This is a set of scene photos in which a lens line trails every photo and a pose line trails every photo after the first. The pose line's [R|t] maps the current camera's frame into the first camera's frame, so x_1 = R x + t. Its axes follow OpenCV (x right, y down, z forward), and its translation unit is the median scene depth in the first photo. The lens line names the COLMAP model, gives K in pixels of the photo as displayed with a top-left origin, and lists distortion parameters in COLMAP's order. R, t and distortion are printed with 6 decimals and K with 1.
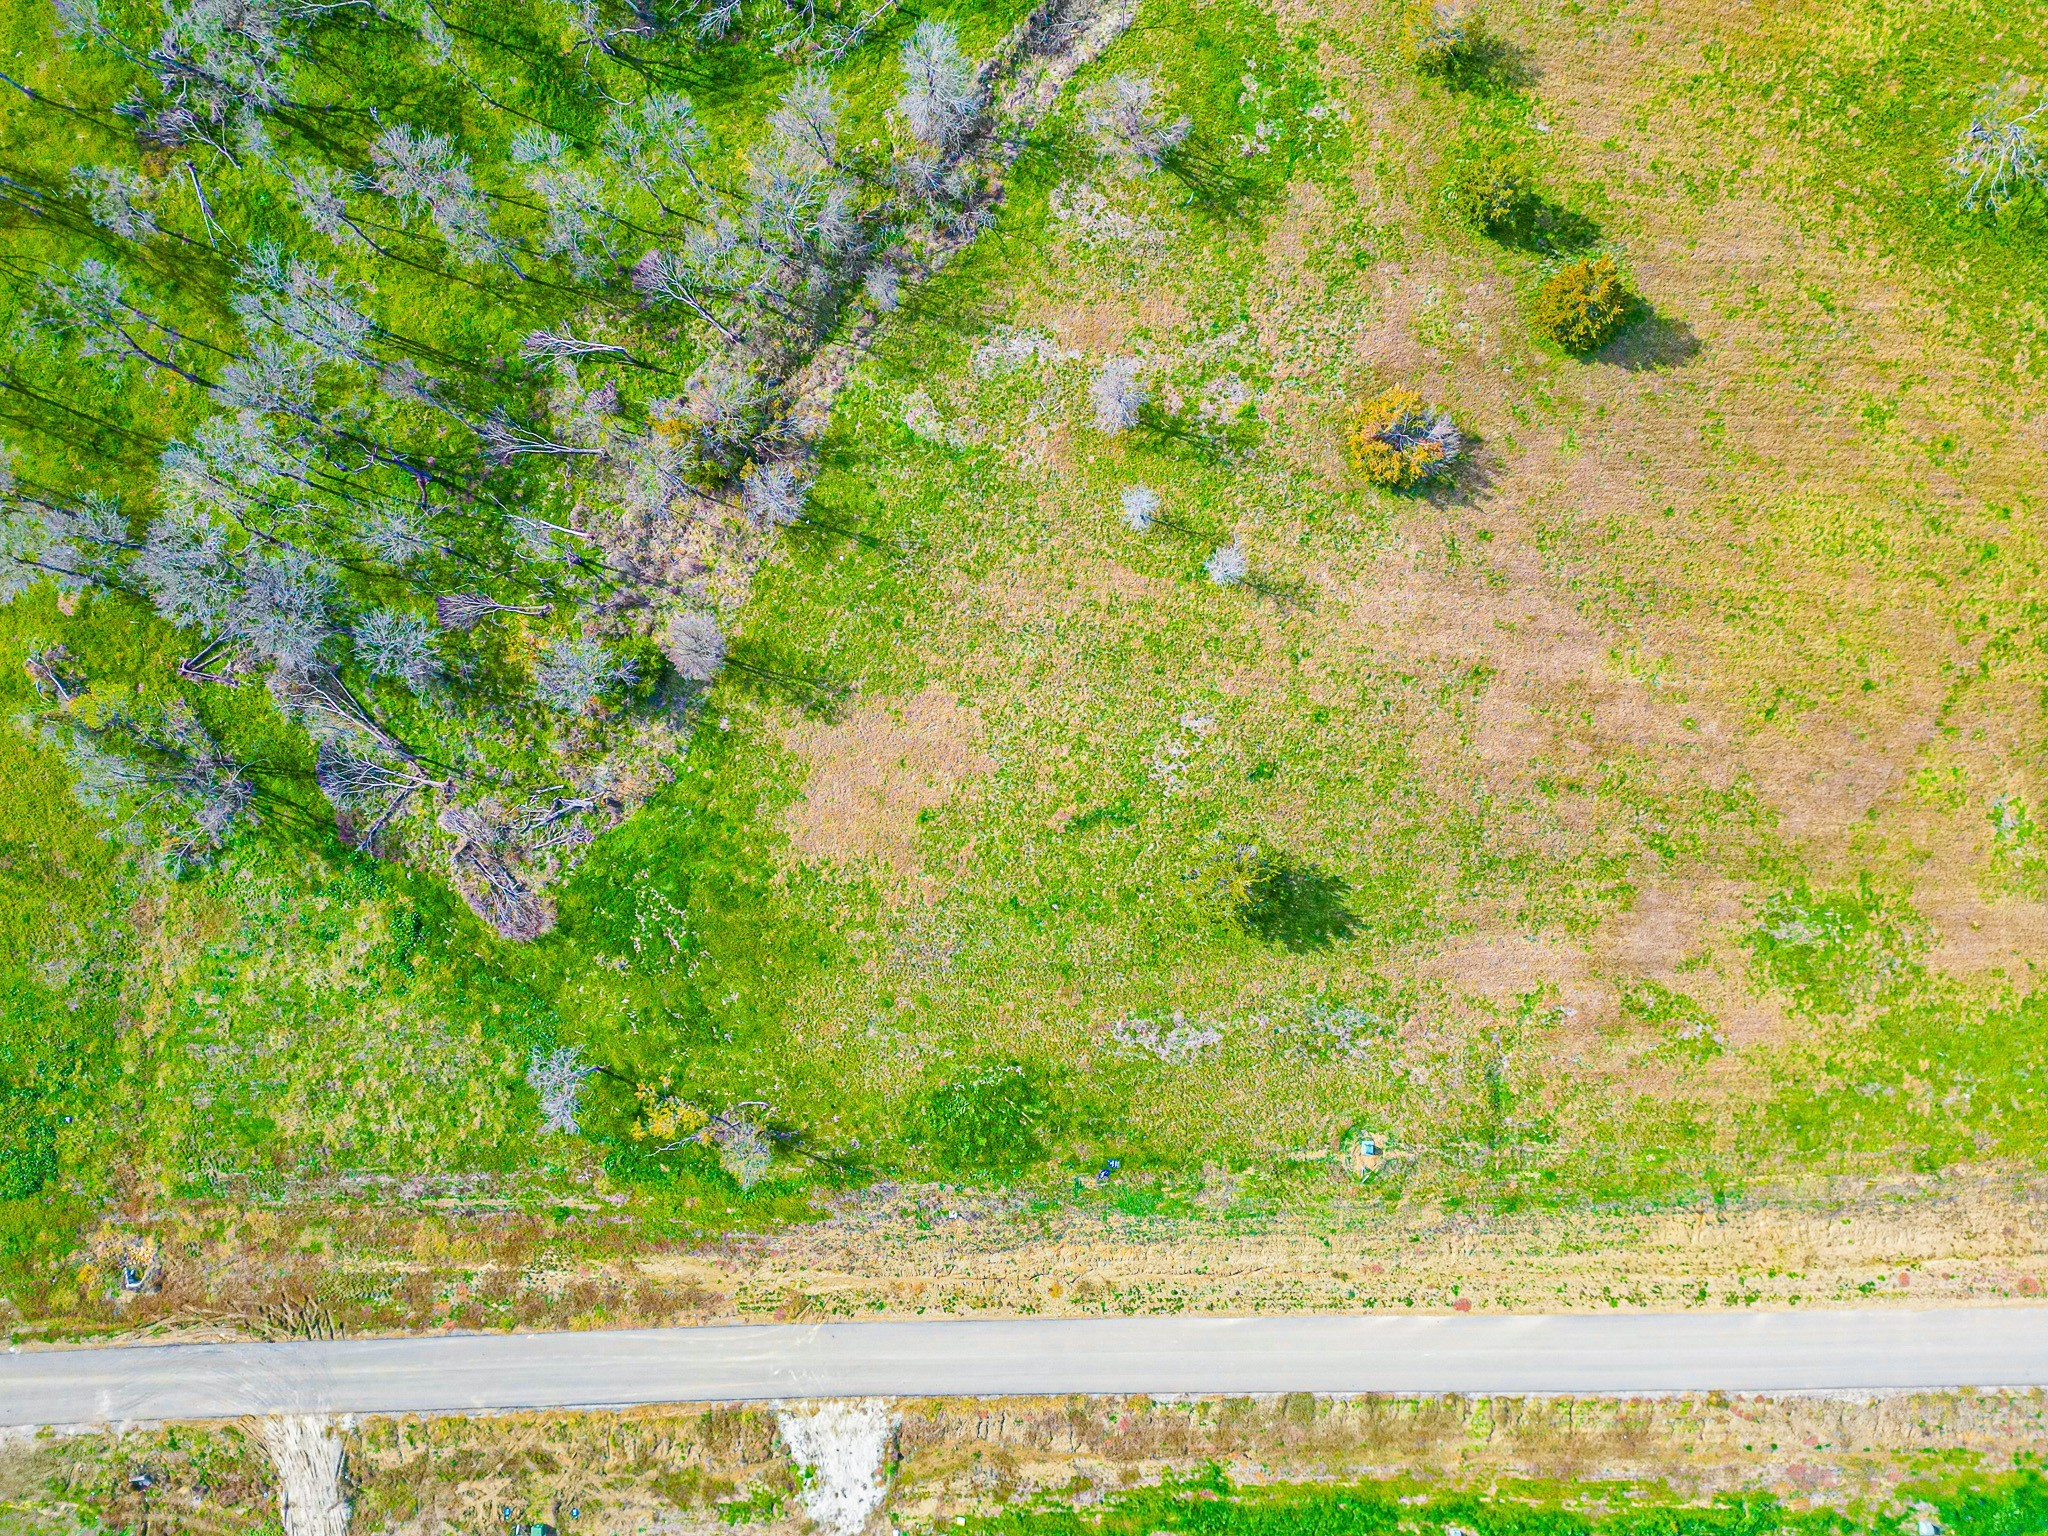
lens RADIAL K [[1462.7, 0, 1003.6], [0, 1462.7, 768.8], [0, 0, 1]] dist [0.076596, -0.066719]
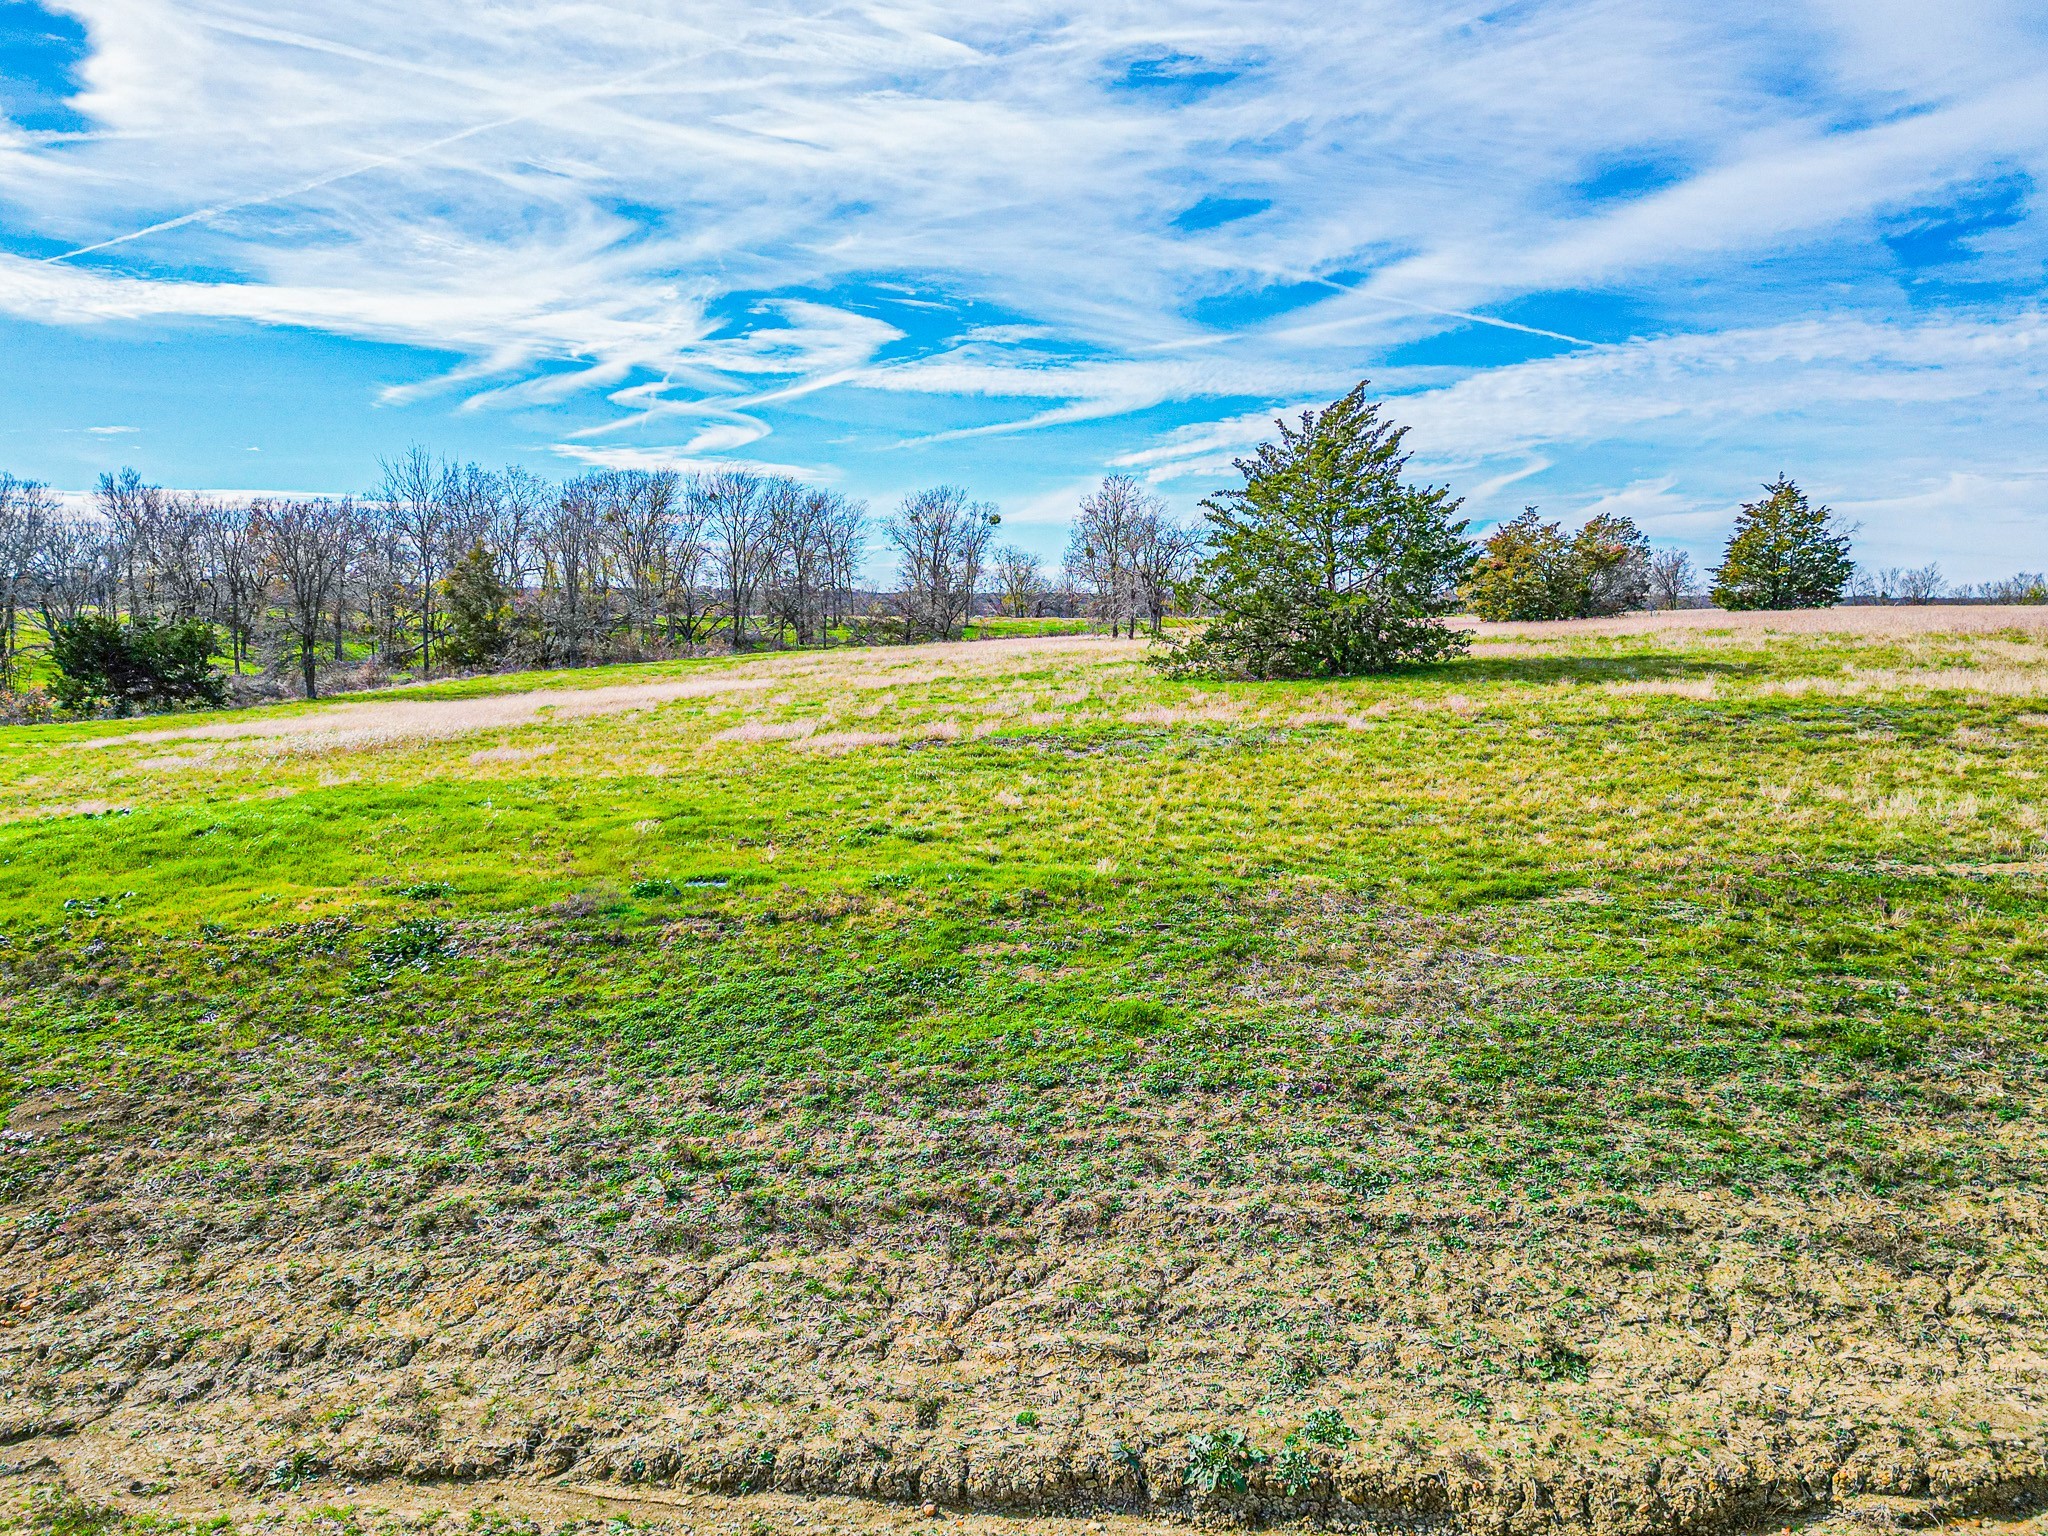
lens RADIAL K [[1462.7, 0, 1034.7], [0, 1462.7, 728.8], [0, 0, 1]] dist [0.076596, -0.066719]
pose [[0.990264, 0.054525, -0.128083, 0.129426], [-0.133889, 0.121217, -0.983555, 0.416940], [-0.038102, 0.991127, 0.127337, 0.952337]]
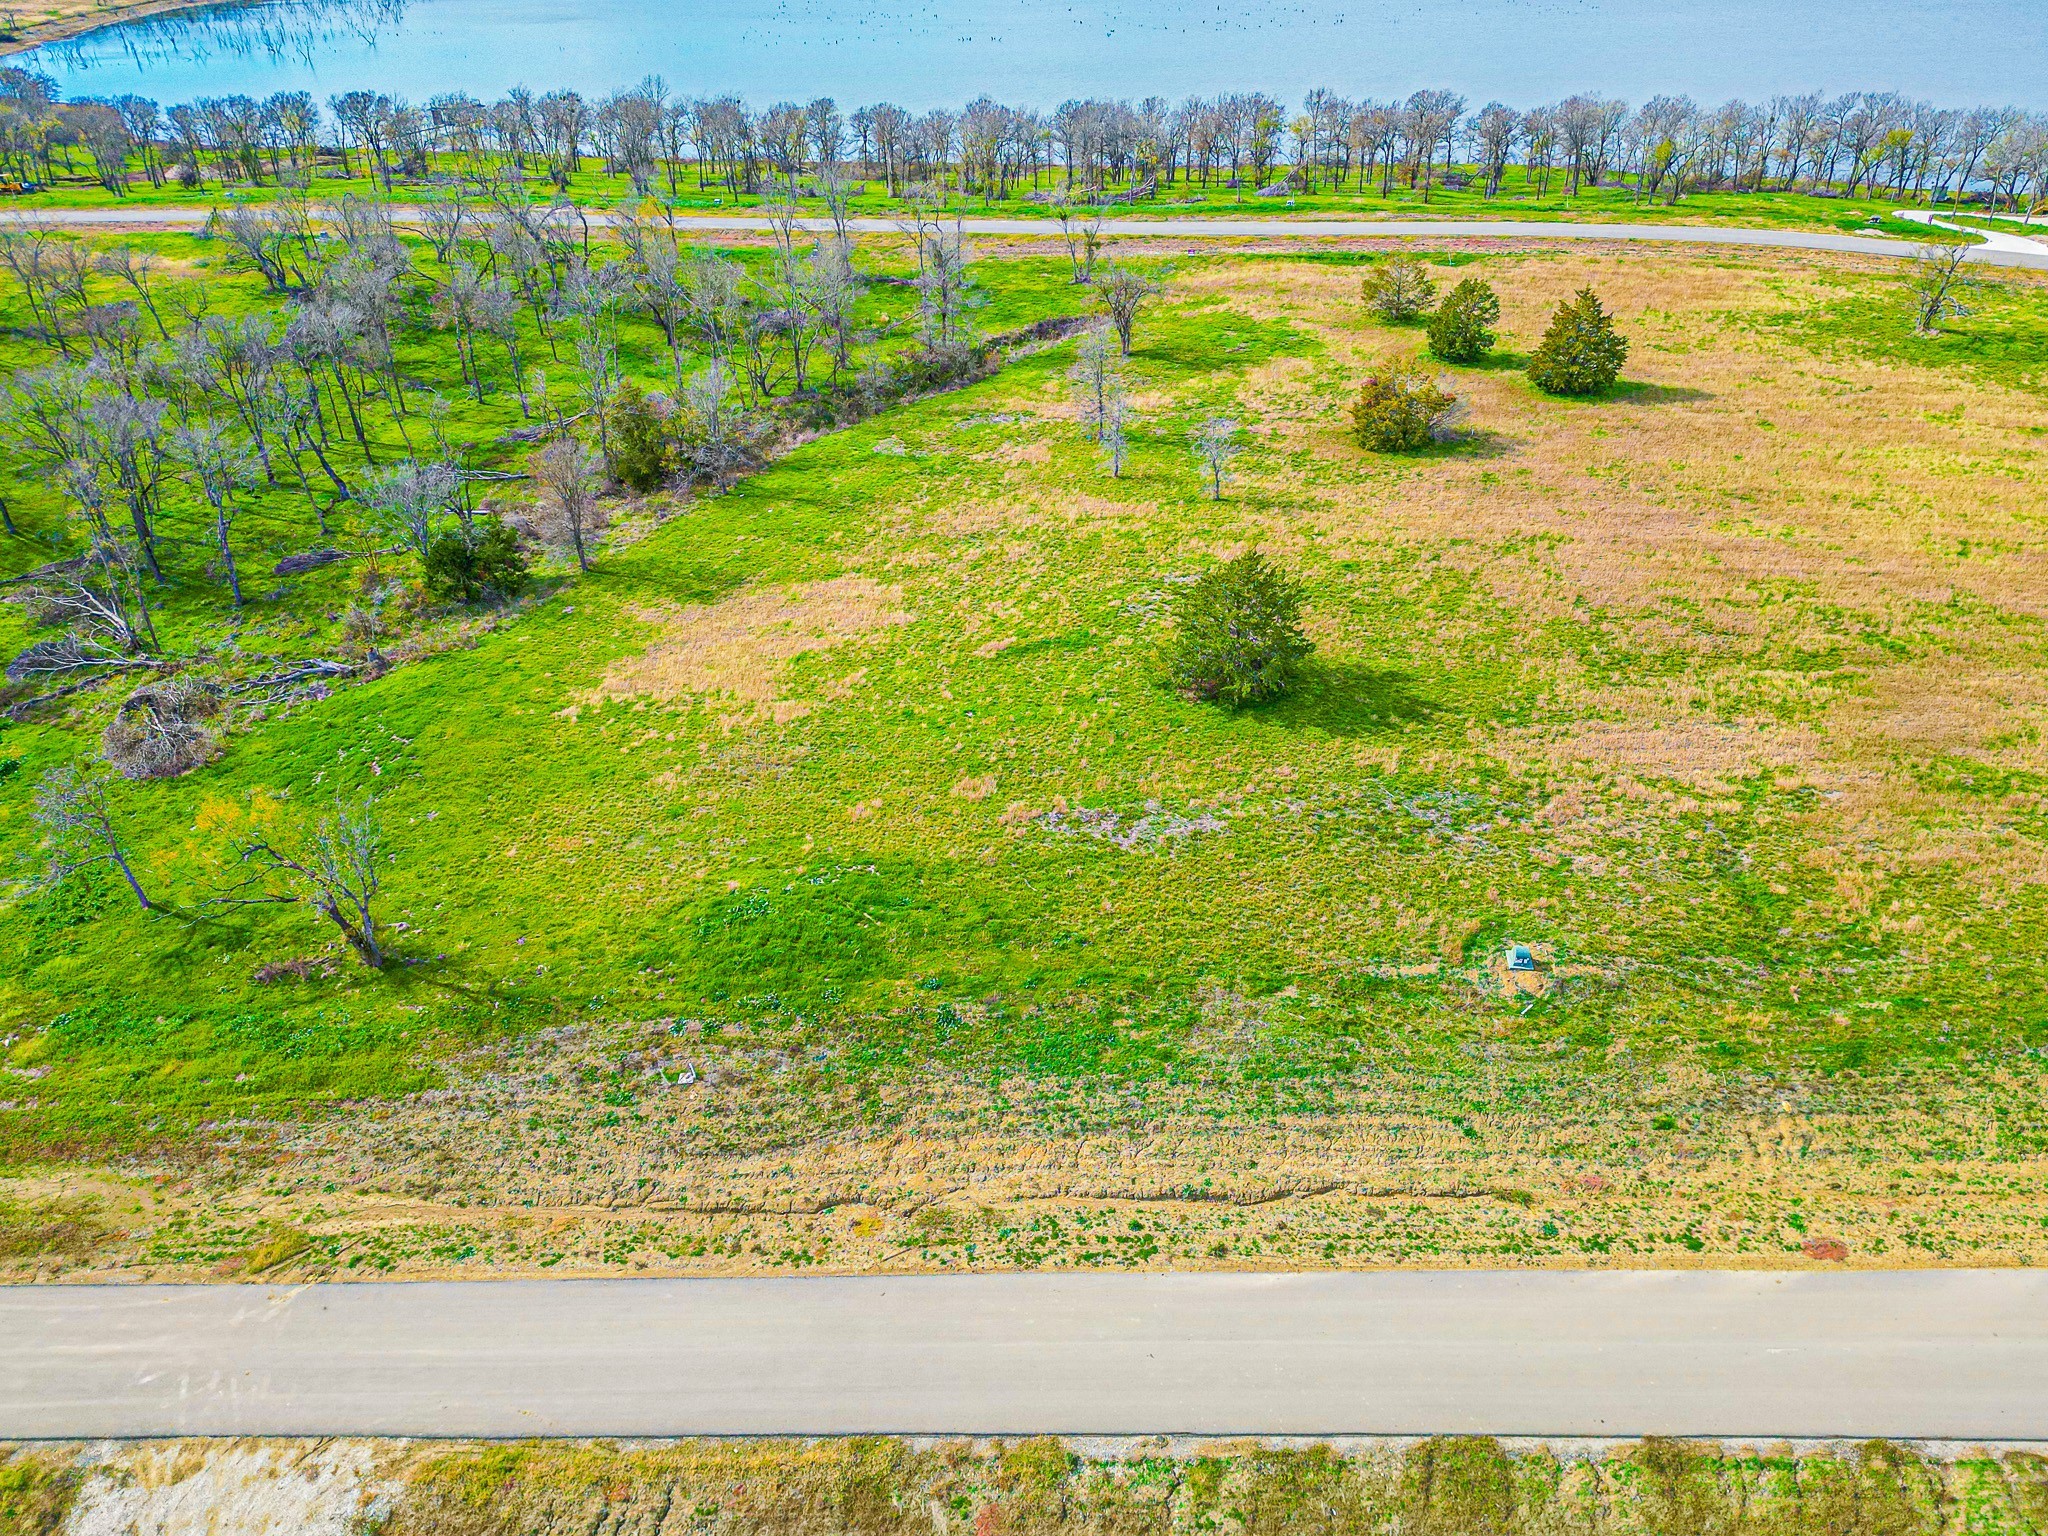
lens RADIAL K [[1462.7, 0, 1027.1], [0, 1462.7, 768.0], [0, 0, 1]] dist [0.076596, -0.066719]
pose [[0.996323, 0.053455, -0.066960, 0.105673], [-0.085462, 0.564300, -0.821134, 0.639648], [-0.006109, 0.823837, 0.566794, 0.643607]]
